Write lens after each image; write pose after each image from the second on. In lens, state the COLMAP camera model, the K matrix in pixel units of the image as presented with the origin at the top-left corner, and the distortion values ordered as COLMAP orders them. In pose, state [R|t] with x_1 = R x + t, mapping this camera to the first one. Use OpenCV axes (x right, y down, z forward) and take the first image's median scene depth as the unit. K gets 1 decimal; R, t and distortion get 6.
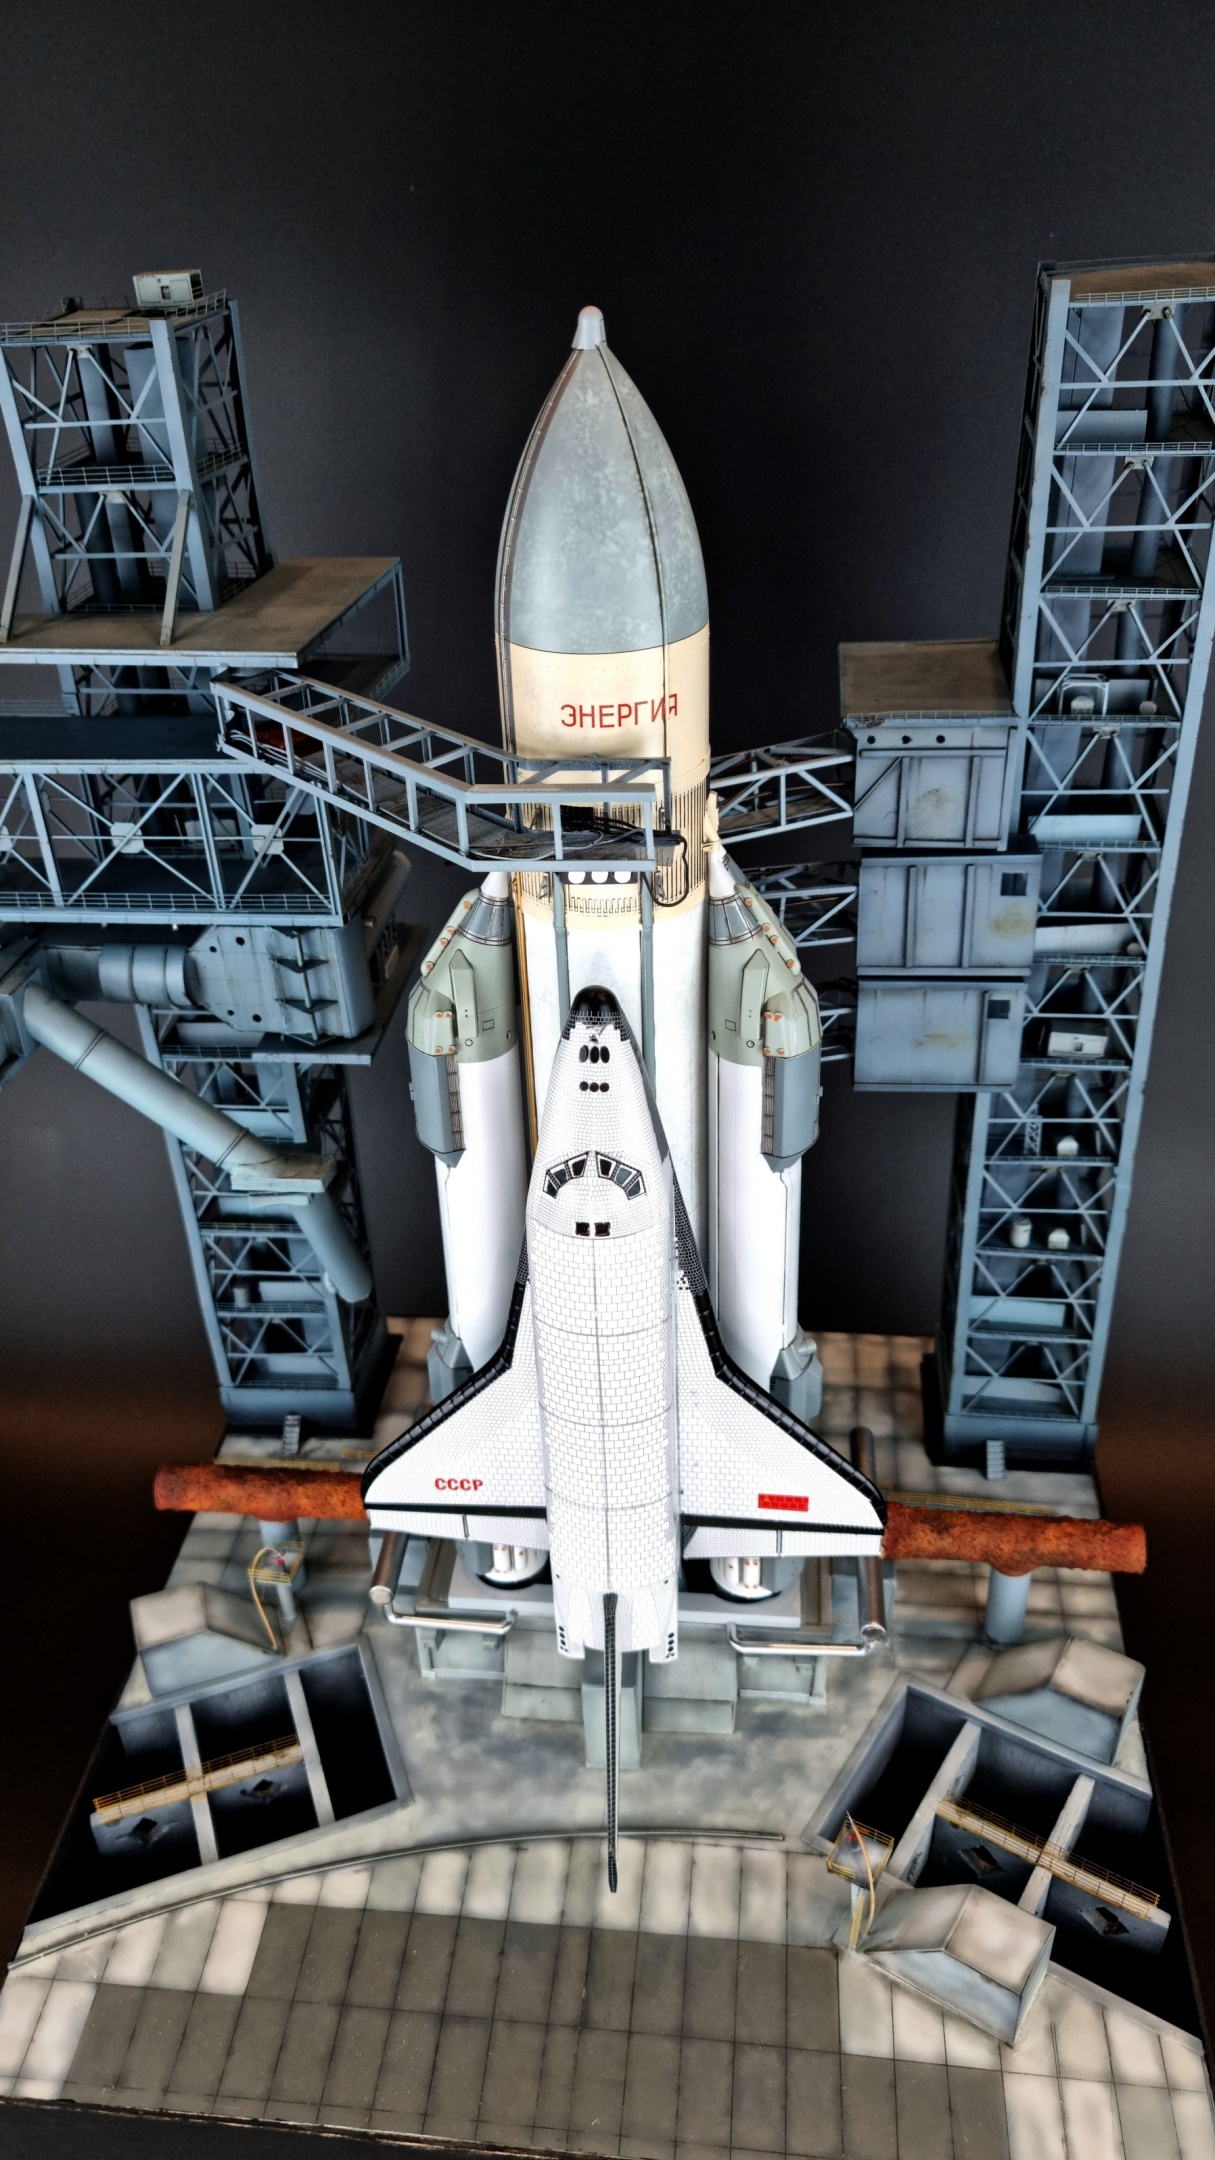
lens RADIAL K [[1716.8, 0, 536.3], [0, 1716.8, 1114.3], [0, 0, 1]] dist [0.012536, -0.006020]
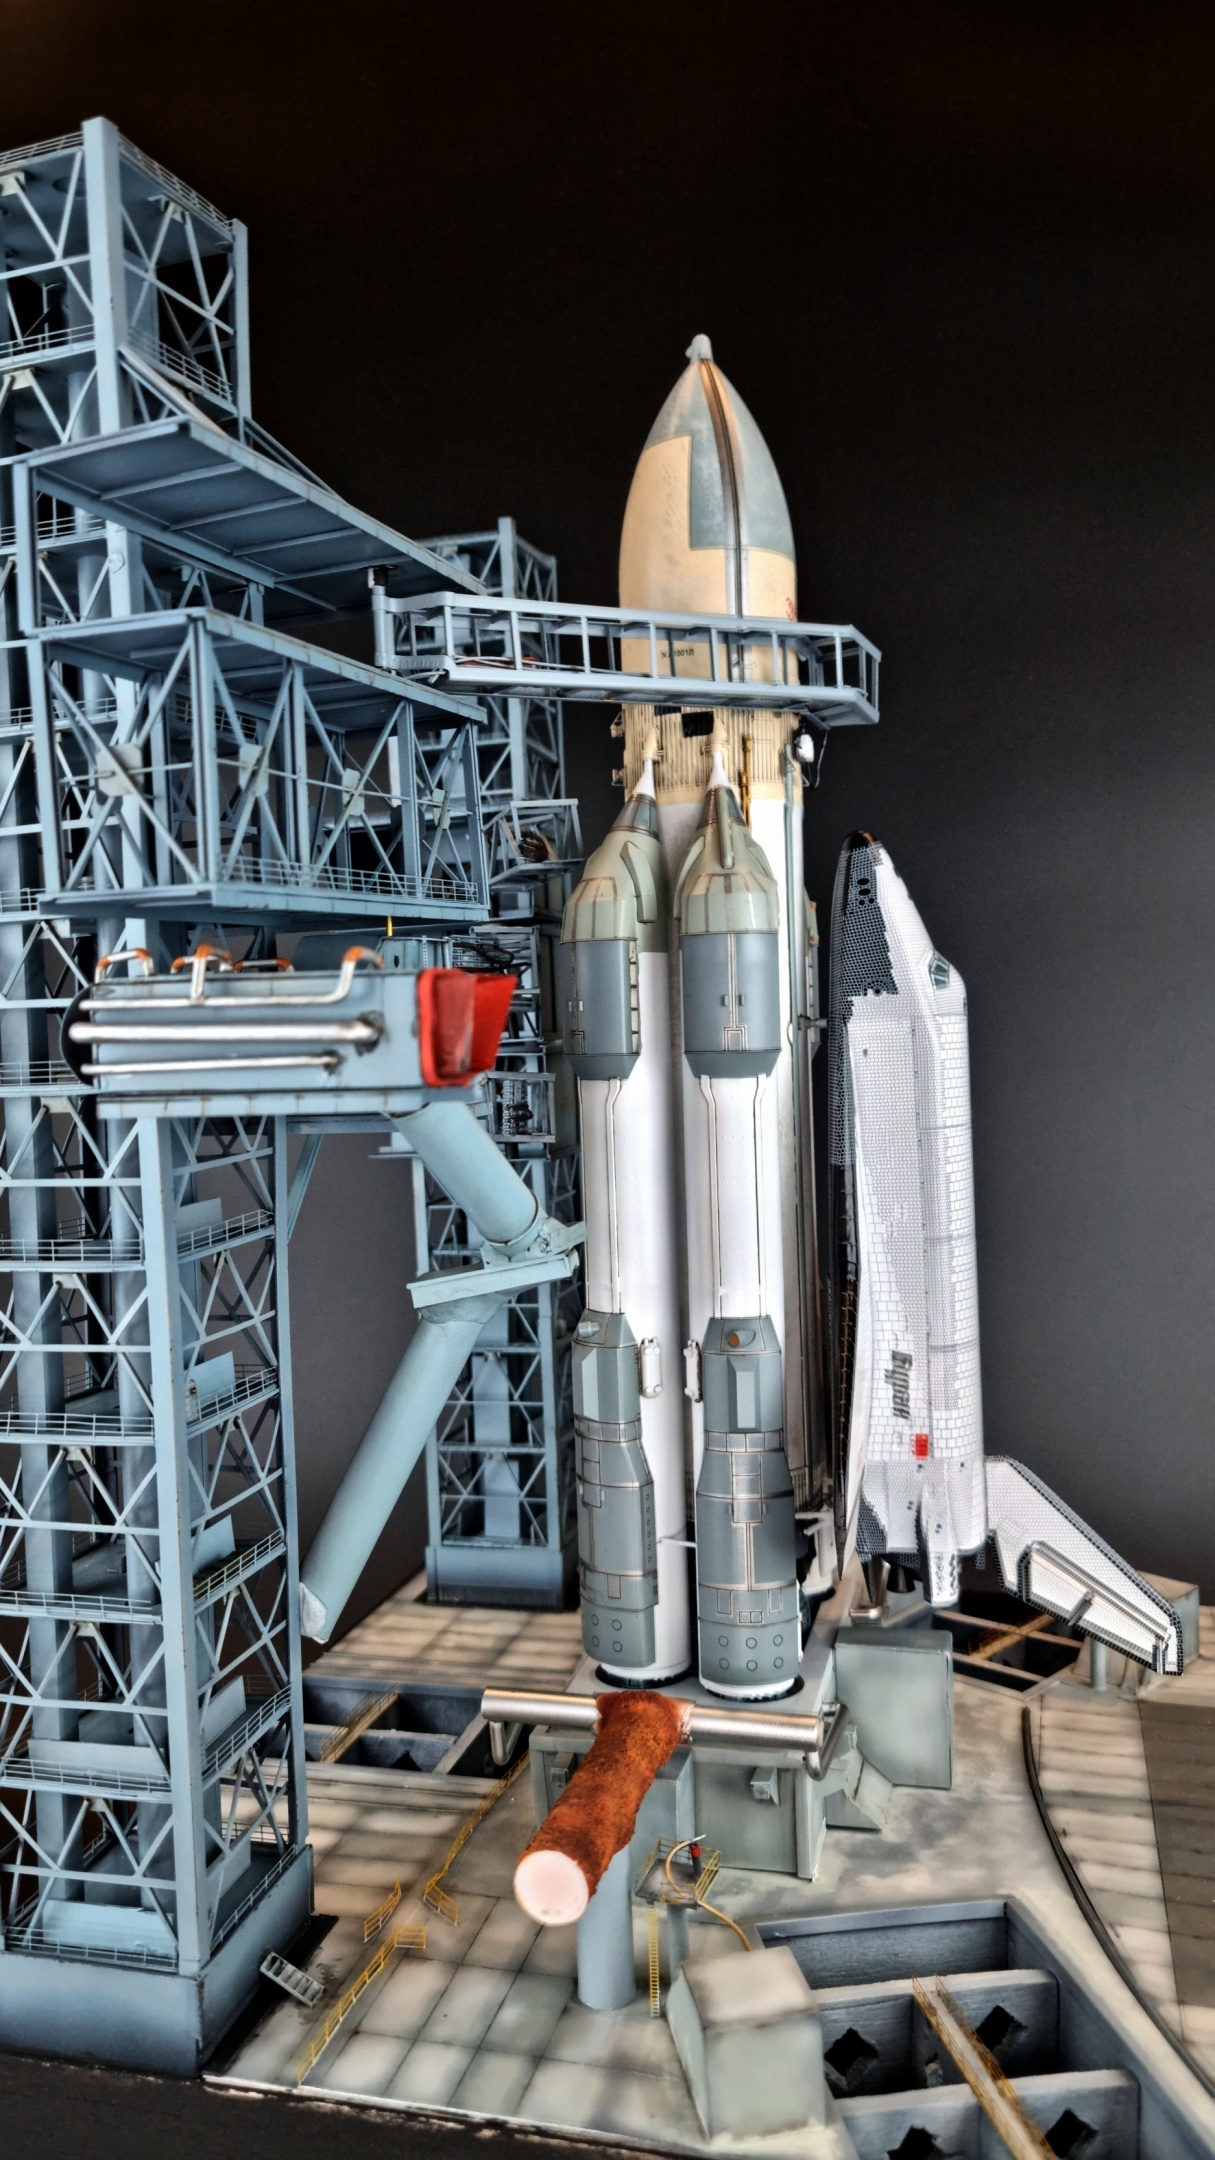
lens RADIAL K [[1710.5, 0, 556.4], [0, 1710.5, 1068.9], [0, 0, 1]] dist [-0.001008, -0.001707]
pose [[0.148345, 0.024718, 0.988627, -0.936705], [0.552669, 0.826936, -0.103604, 0.056124], [-0.820092, 0.561753, 0.109011, 0.923889]]
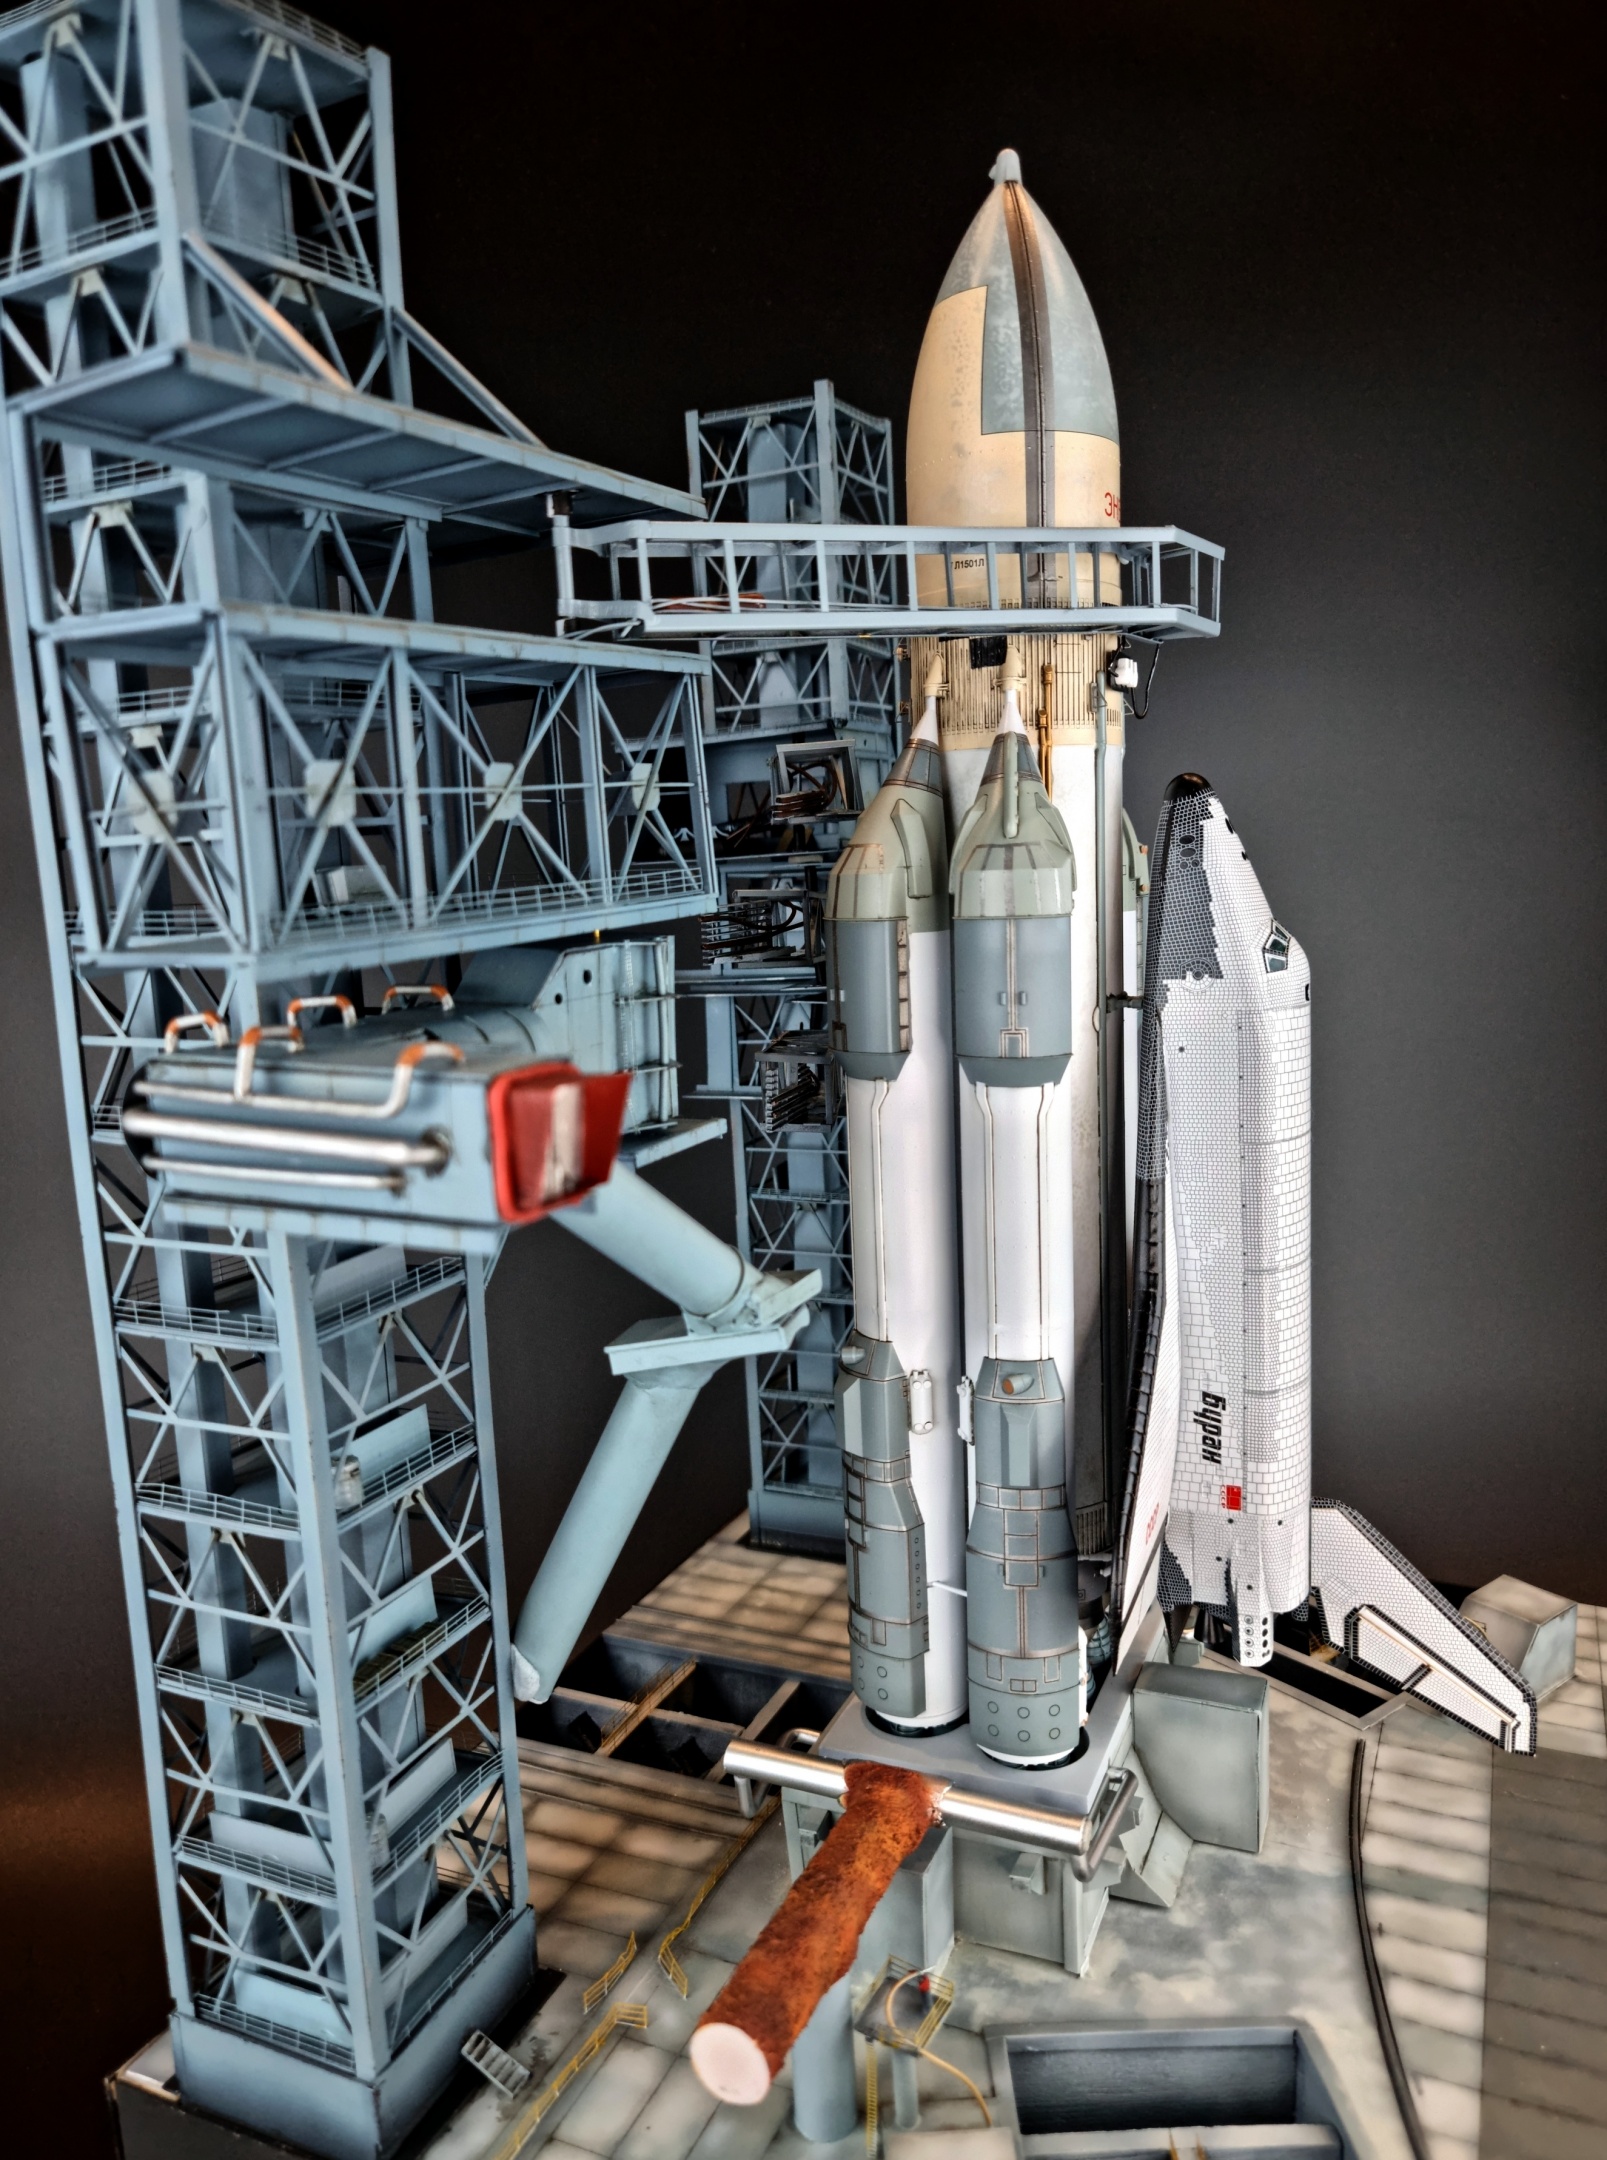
lens RADIAL K [[1570.6, 0, 803.5], [0, 1570.6, 1080.0], [0, 0, 1]] dist [-0.004039, -0.000625]
pose [[0.290609, -0.108045, 0.950722, -0.733450], [0.535320, 0.841911, -0.067953, 0.013987], [-0.793082, 0.528689, 0.302506, 0.811313]]
